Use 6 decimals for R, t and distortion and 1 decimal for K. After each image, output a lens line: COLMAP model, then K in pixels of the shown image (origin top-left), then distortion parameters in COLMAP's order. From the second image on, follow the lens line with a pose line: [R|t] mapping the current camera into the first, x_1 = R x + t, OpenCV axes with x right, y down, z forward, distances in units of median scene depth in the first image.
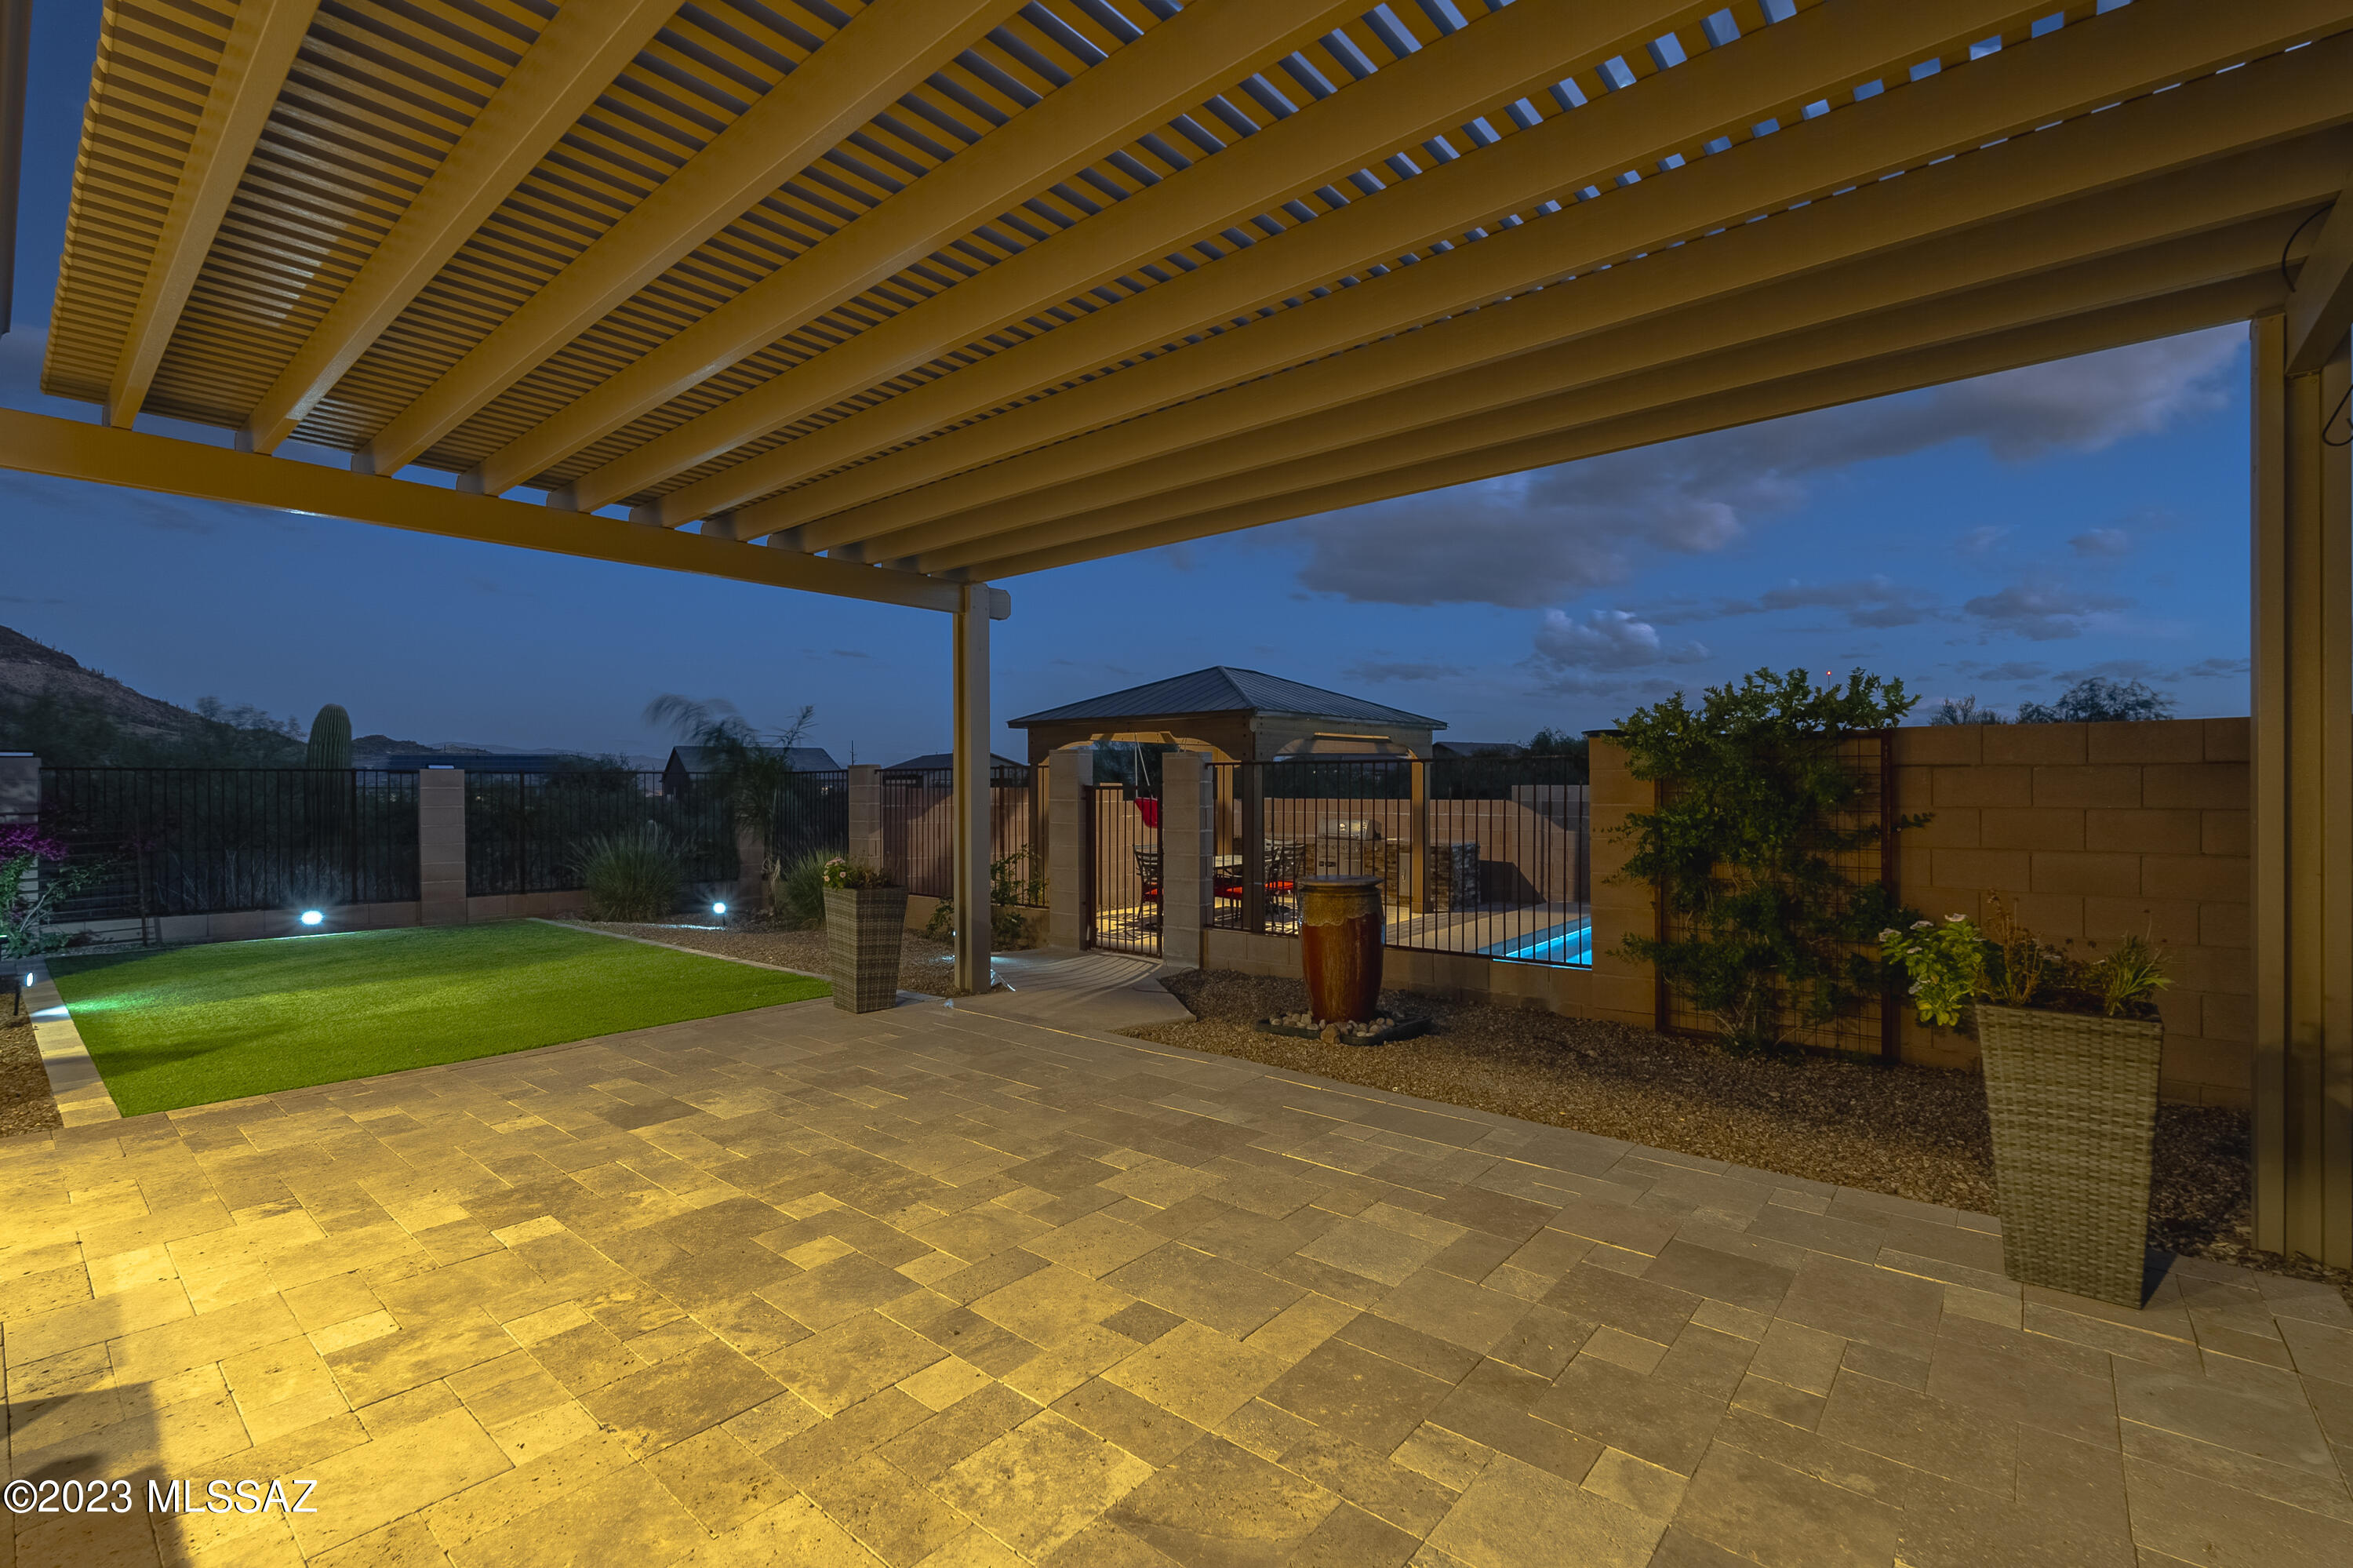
lens RADIAL K [[1044.9, 0, 1132.7], [0, 1044.9, 804.2], [0, 0, 1]] dist [-0.003571, -0.000158]
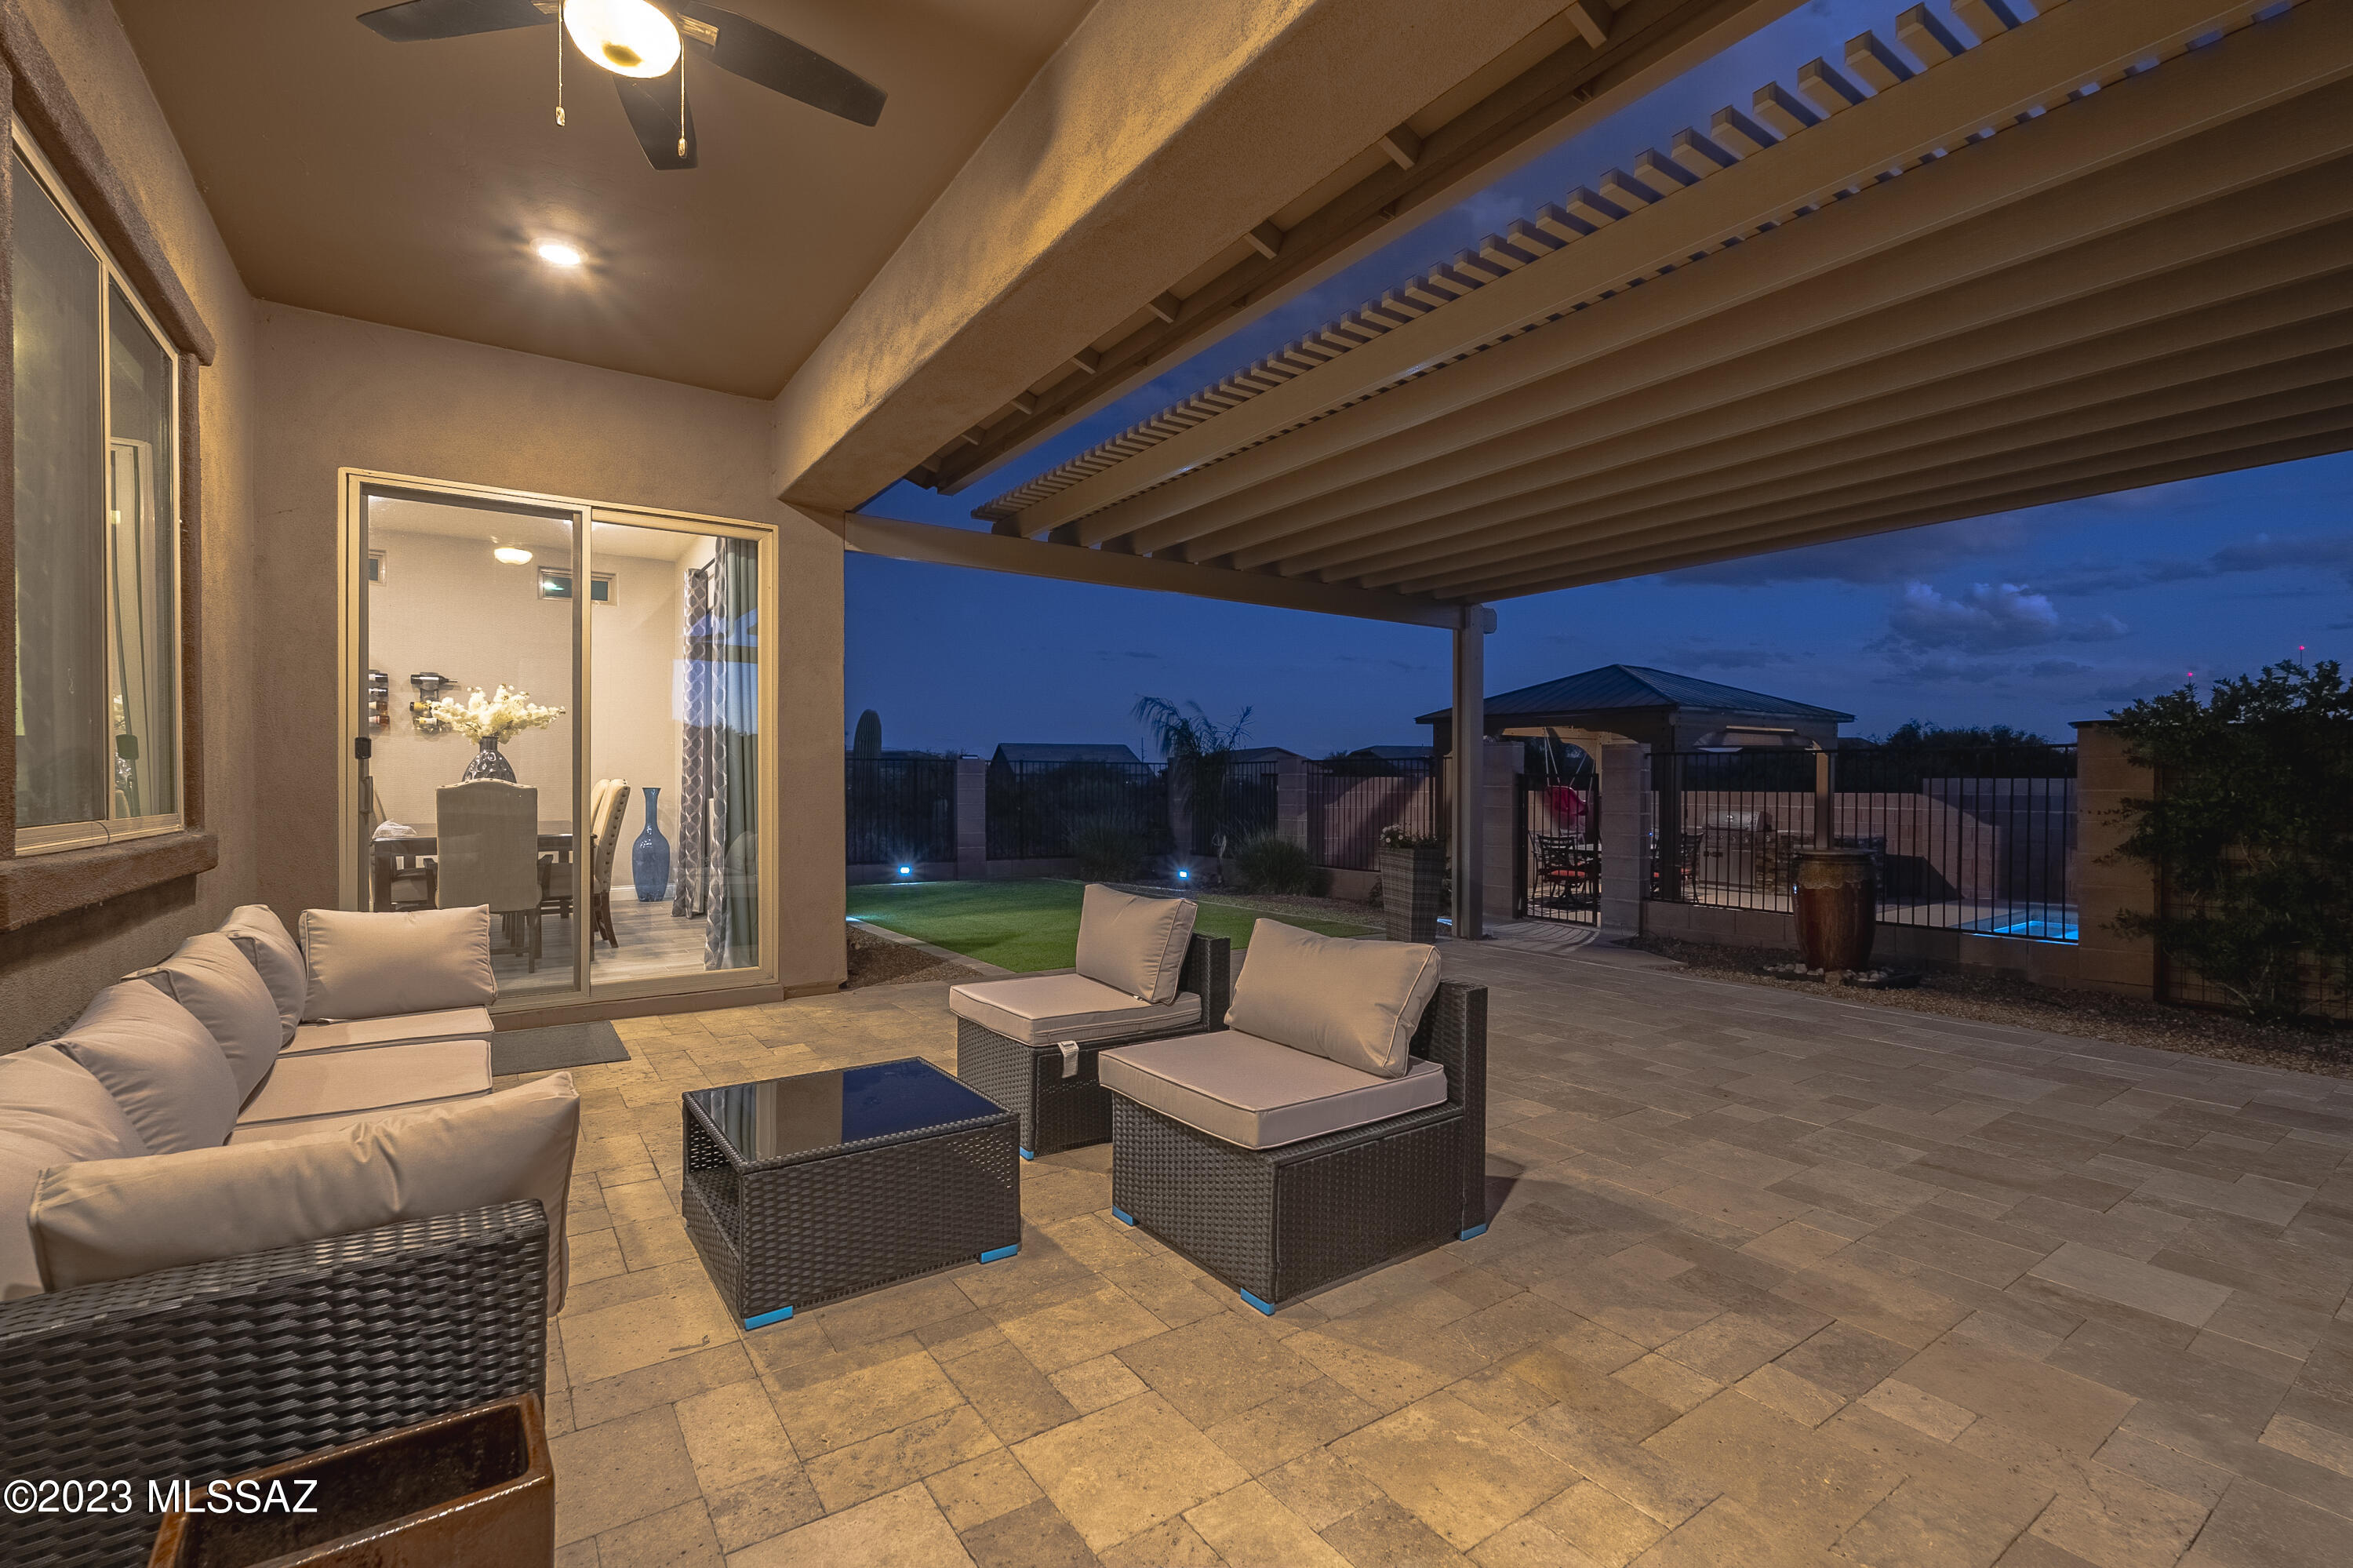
lens RADIAL K [[1024.3, 0, 1153.3], [0, 1024.3, 800.4], [0, 0, 1]] dist [-0.000869, -0.000752]
pose [[0.967217, 0.010904, -0.253718, -0.229643], [-0.010603, 0.999941, 0.002553, 0.019545], [0.253731, 0.000221, 0.967275, -0.277720]]
